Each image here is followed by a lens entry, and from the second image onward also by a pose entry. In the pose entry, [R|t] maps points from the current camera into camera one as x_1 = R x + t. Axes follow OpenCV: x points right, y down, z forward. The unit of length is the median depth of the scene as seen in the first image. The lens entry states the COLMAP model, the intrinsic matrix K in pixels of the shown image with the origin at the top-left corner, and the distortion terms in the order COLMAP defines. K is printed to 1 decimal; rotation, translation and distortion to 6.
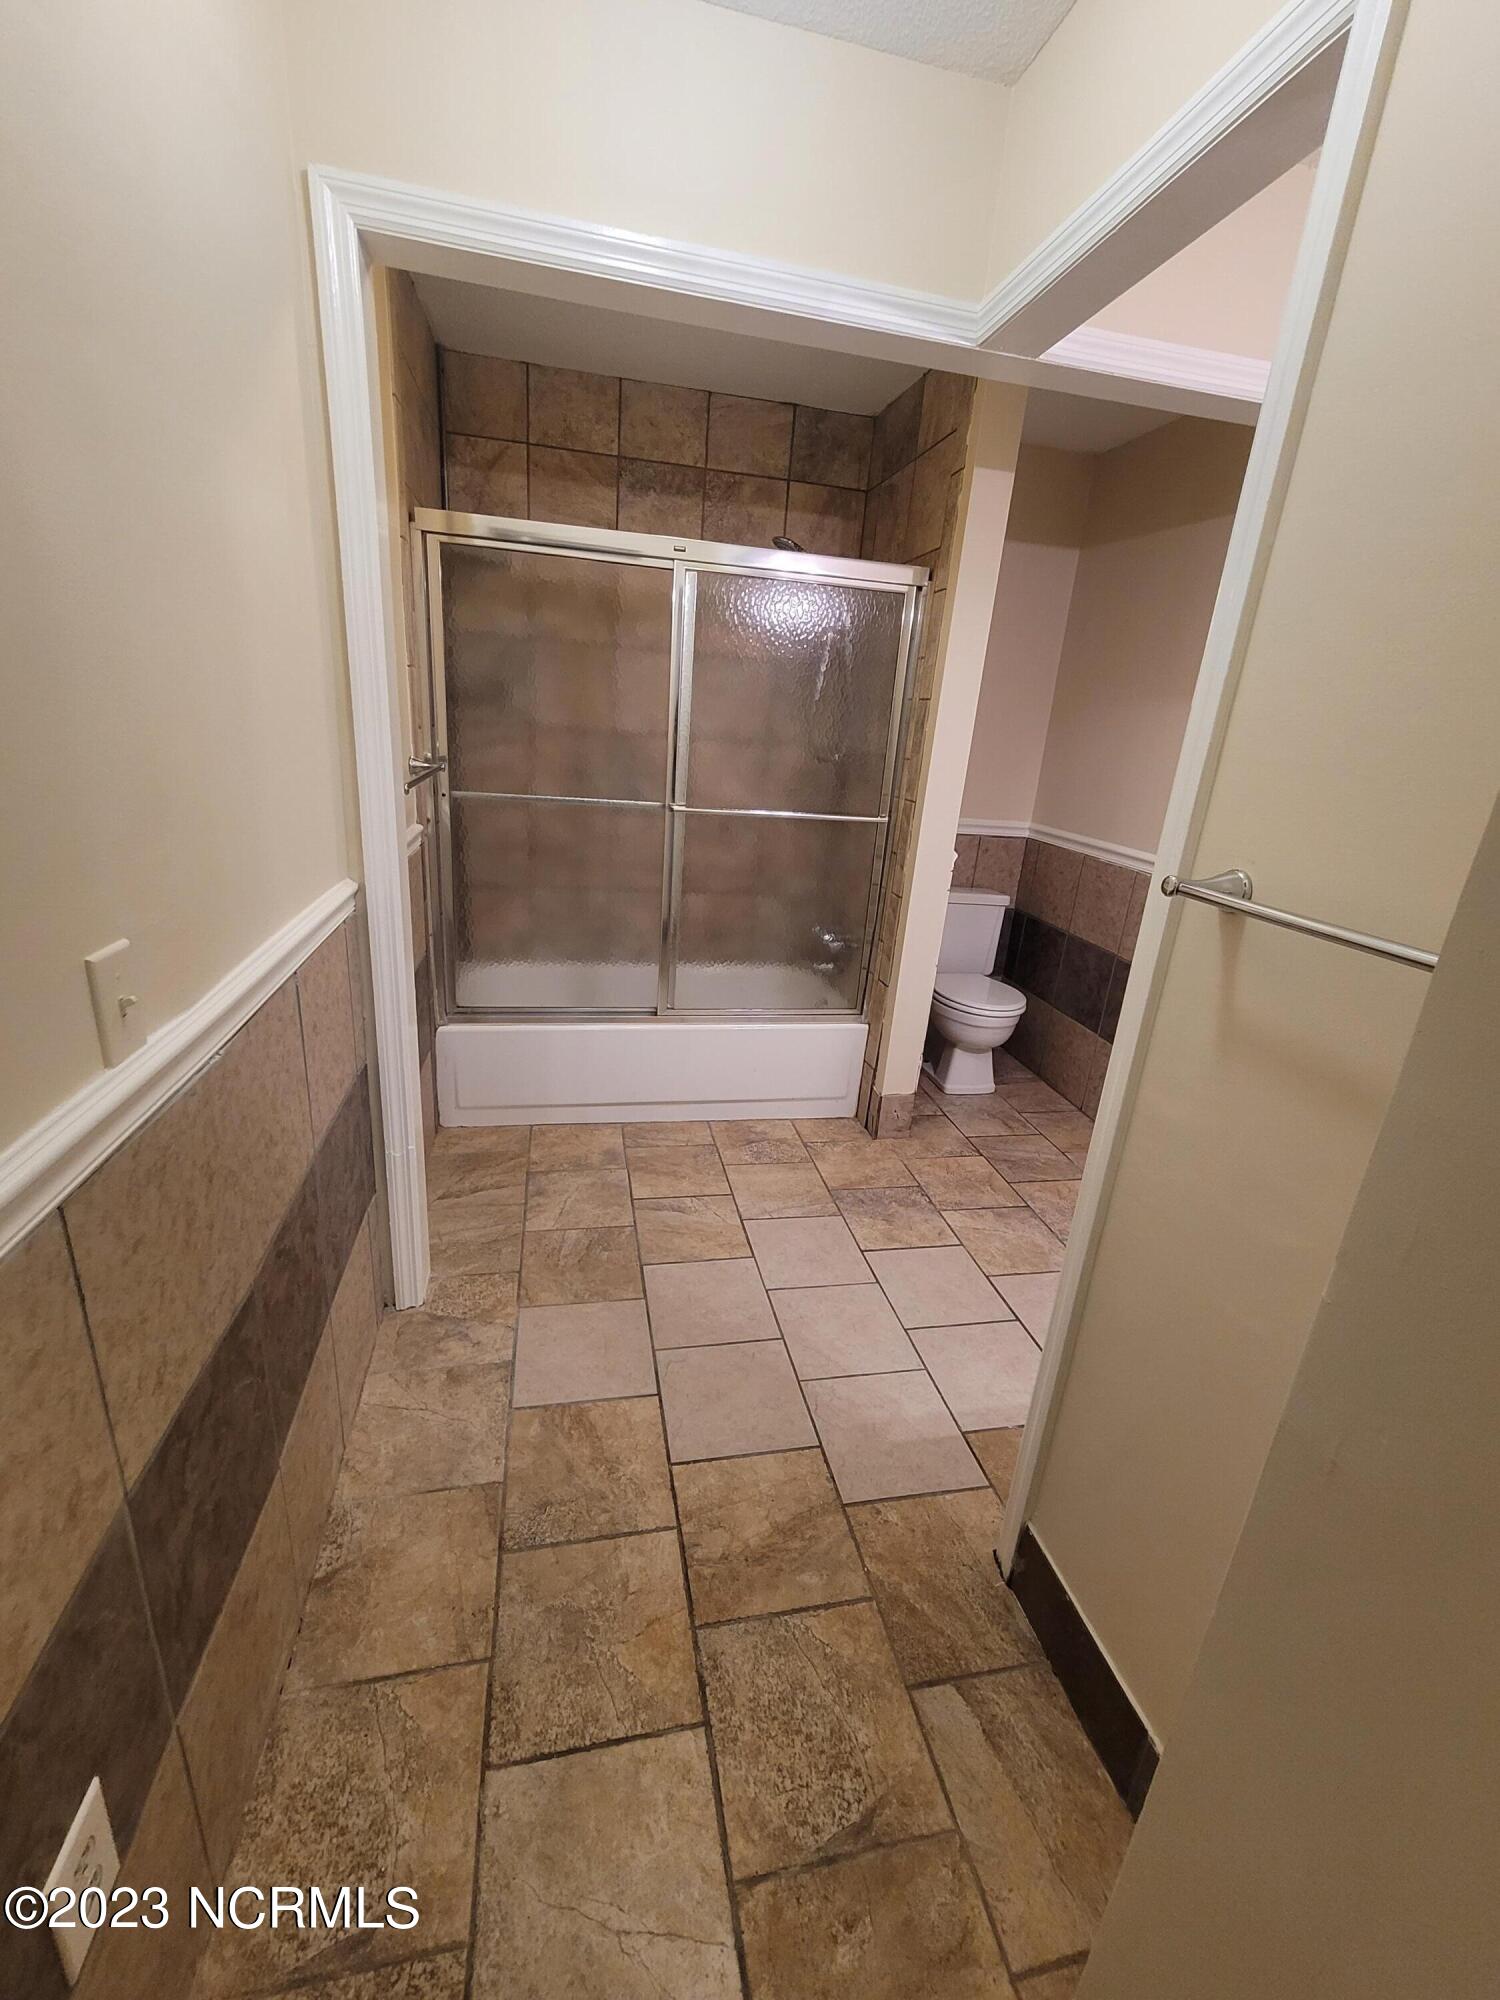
lens RADIAL K [[816.2, 0, 740.1], [0, 816.2, 997.8], [0, 0, 1]] dist [0.001593, -0.001303]
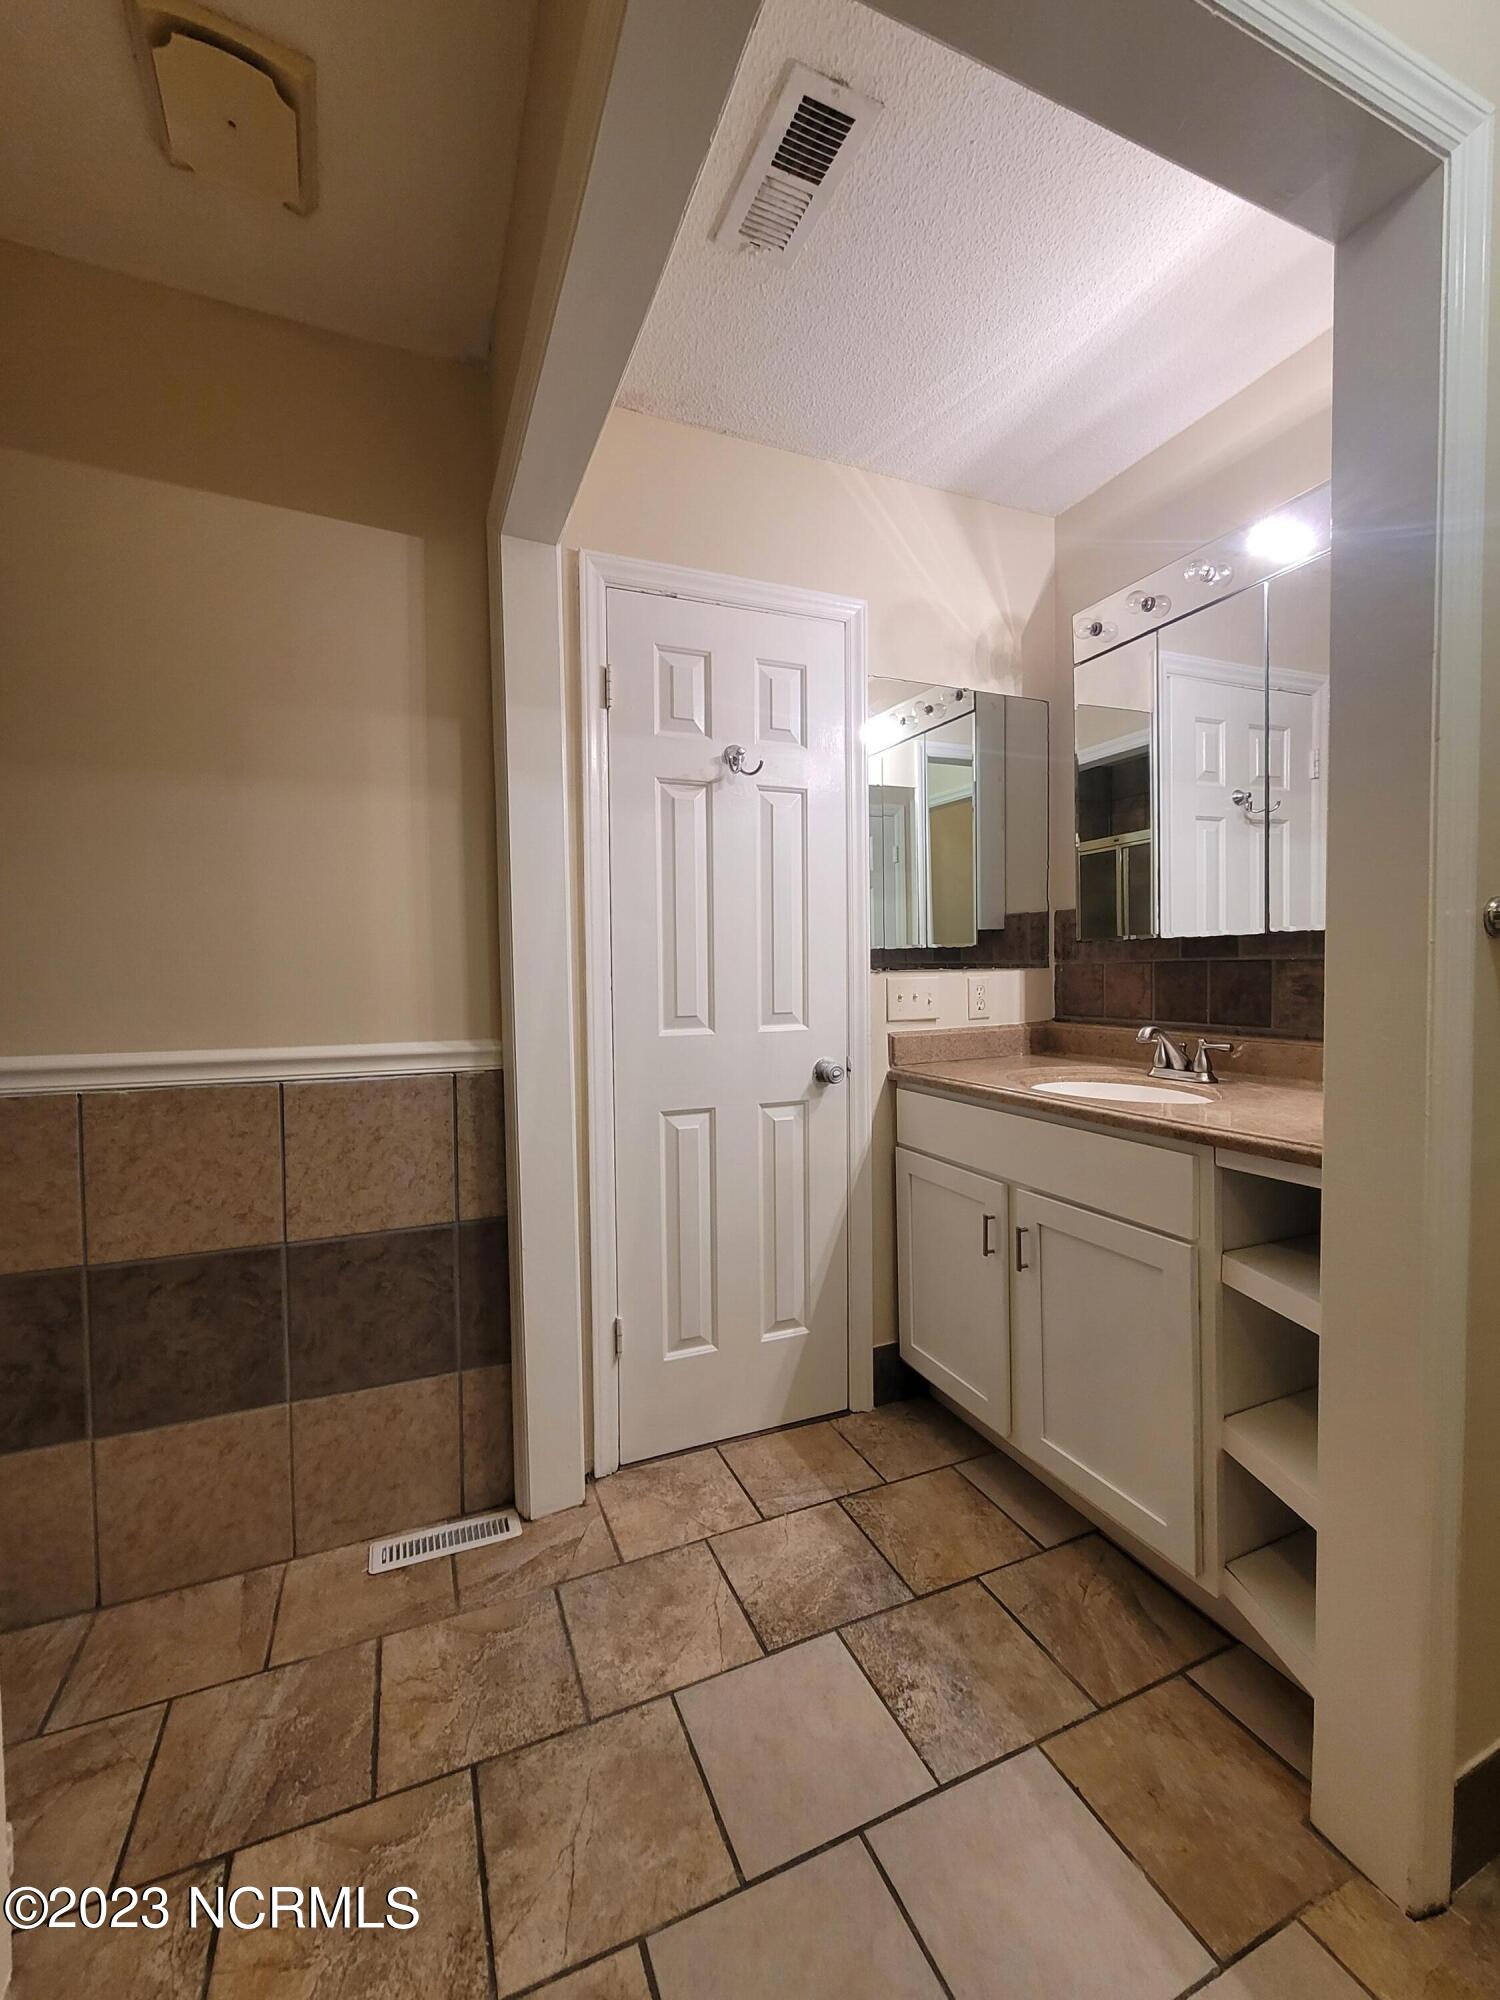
lens RADIAL K [[816.2, 0, 740.1], [0, 816.2, 997.8], [0, 0, 1]] dist [0.001593, -0.001303]
pose [[-0.191883, -0.103324, 0.975964, -0.078917], [0.319296, 0.933769, 0.161633, -0.163276], [-0.928025, 0.342636, -0.146183, 0.683866]]
